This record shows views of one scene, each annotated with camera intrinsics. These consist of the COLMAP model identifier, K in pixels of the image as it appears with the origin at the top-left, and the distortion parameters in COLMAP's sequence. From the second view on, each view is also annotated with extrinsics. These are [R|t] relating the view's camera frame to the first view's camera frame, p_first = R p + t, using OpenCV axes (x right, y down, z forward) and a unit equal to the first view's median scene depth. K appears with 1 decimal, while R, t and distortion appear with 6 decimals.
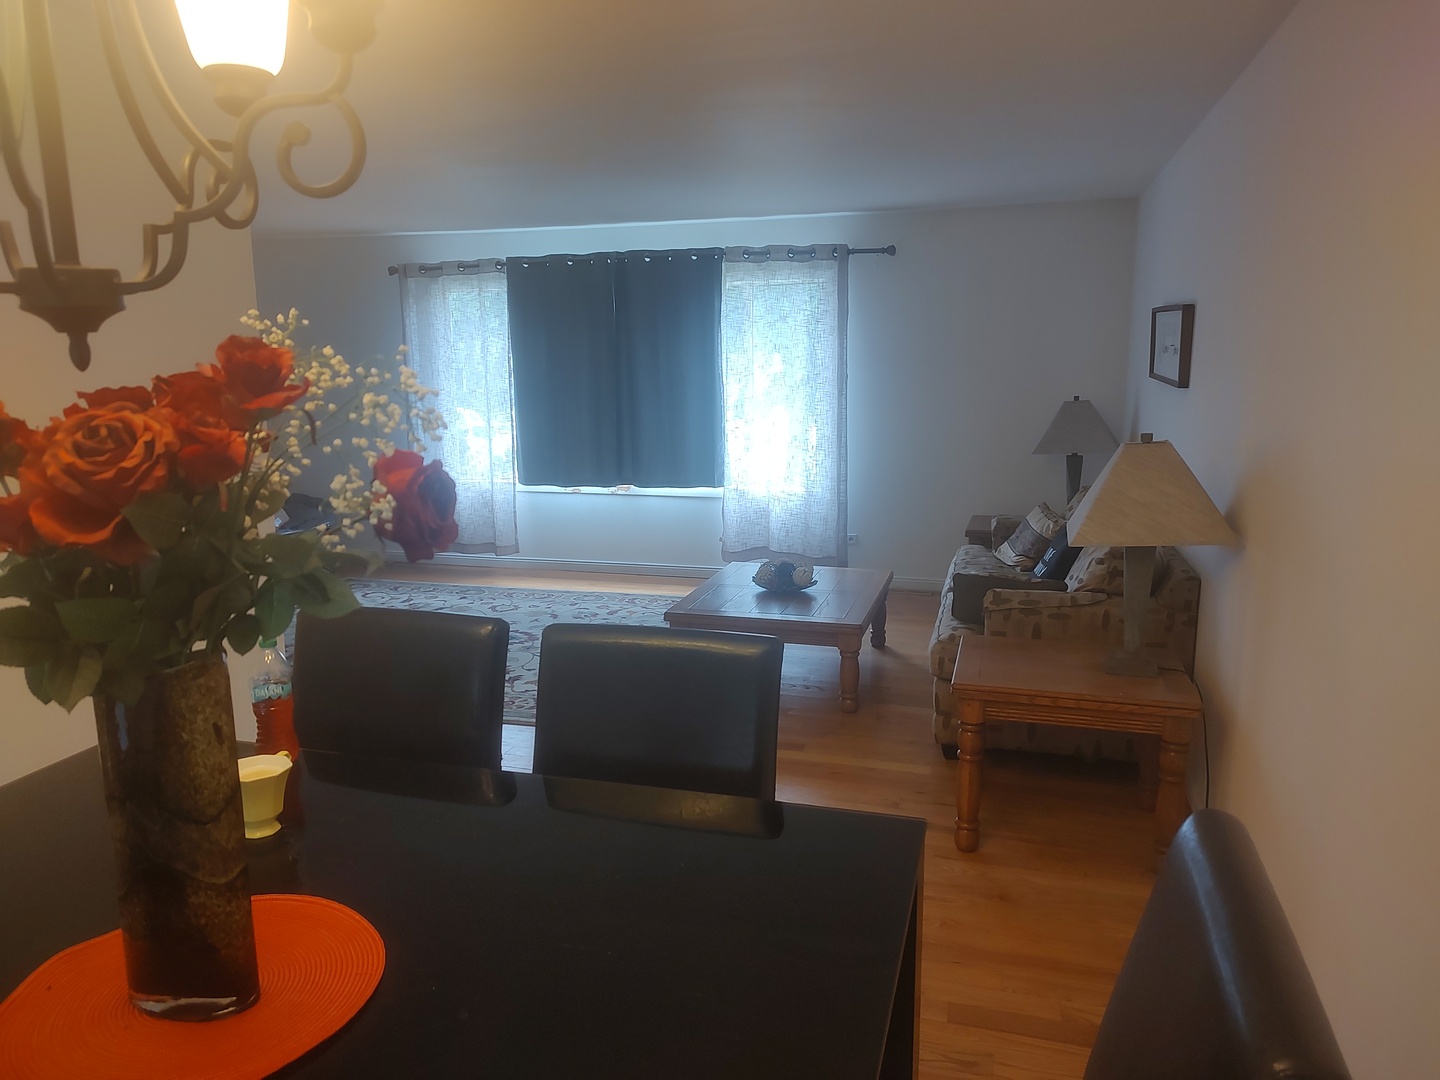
lens RADIAL K [[1026.2, 0, 720.0], [0, 1026.2, 540.0], [0, 0, 1]] dist [-0.002745, -0.008174]
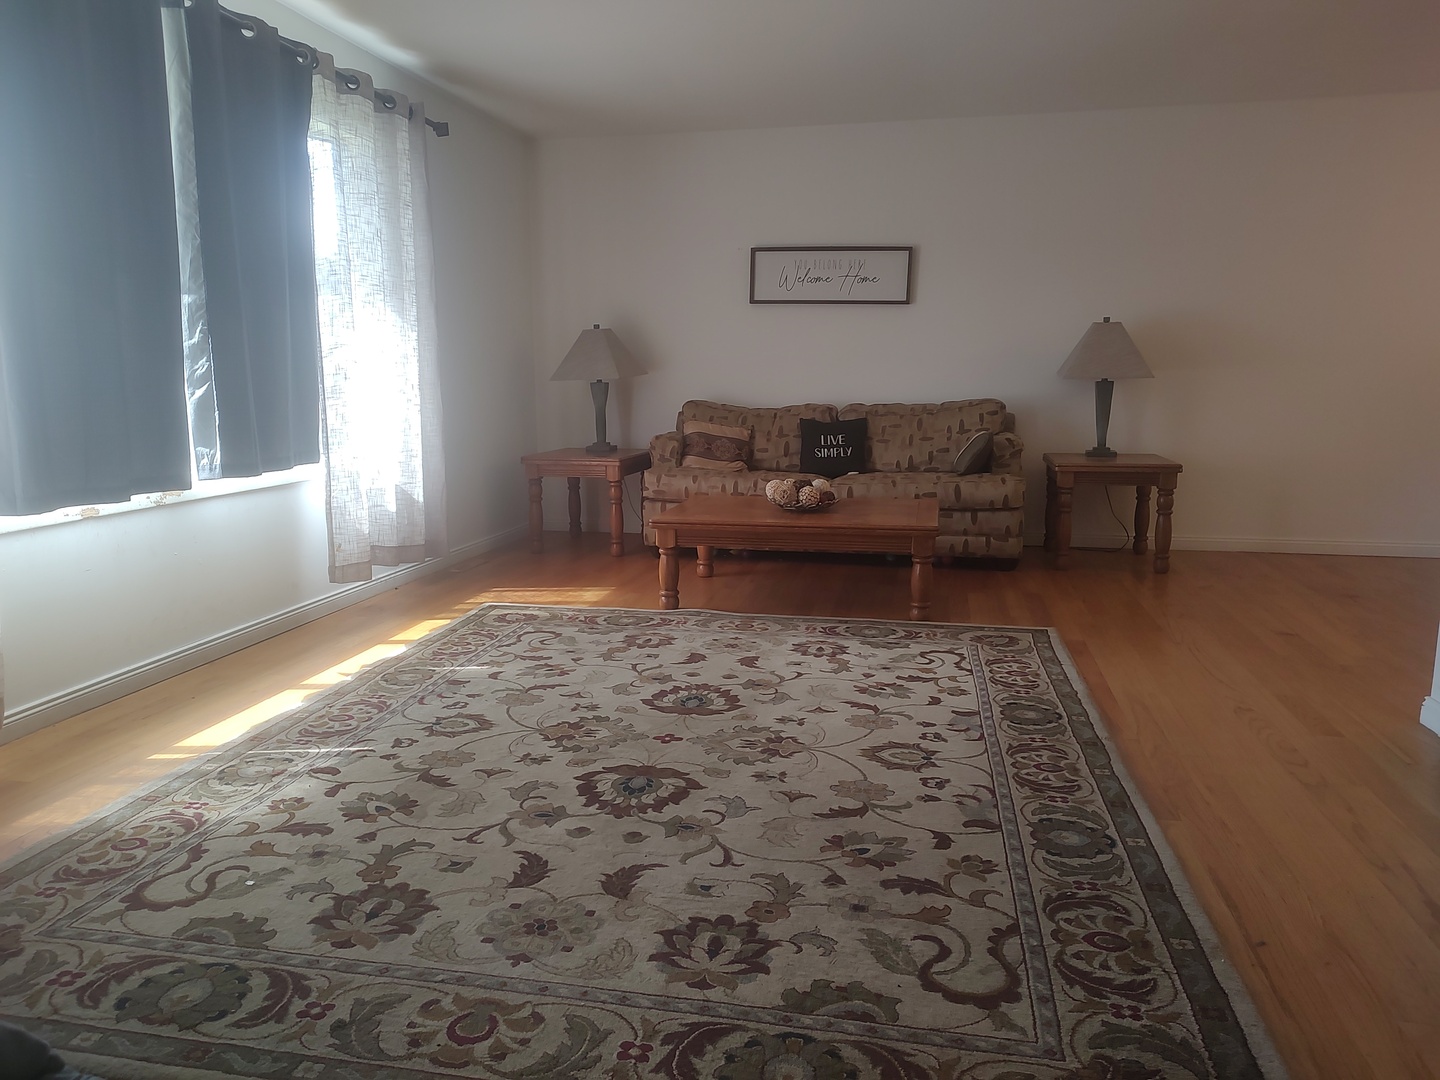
lens RADIAL K [[1026.2, 0, 720.0], [0, 1026.2, 540.0], [0, 0, 1]] dist [-0.002745, -0.008174]
pose [[-0.105959, -0.152036, 0.982679, -0.684962], [0.176500, 0.969674, 0.169056, -0.074646], [-0.978581, 0.191355, -0.075911, 0.933591]]
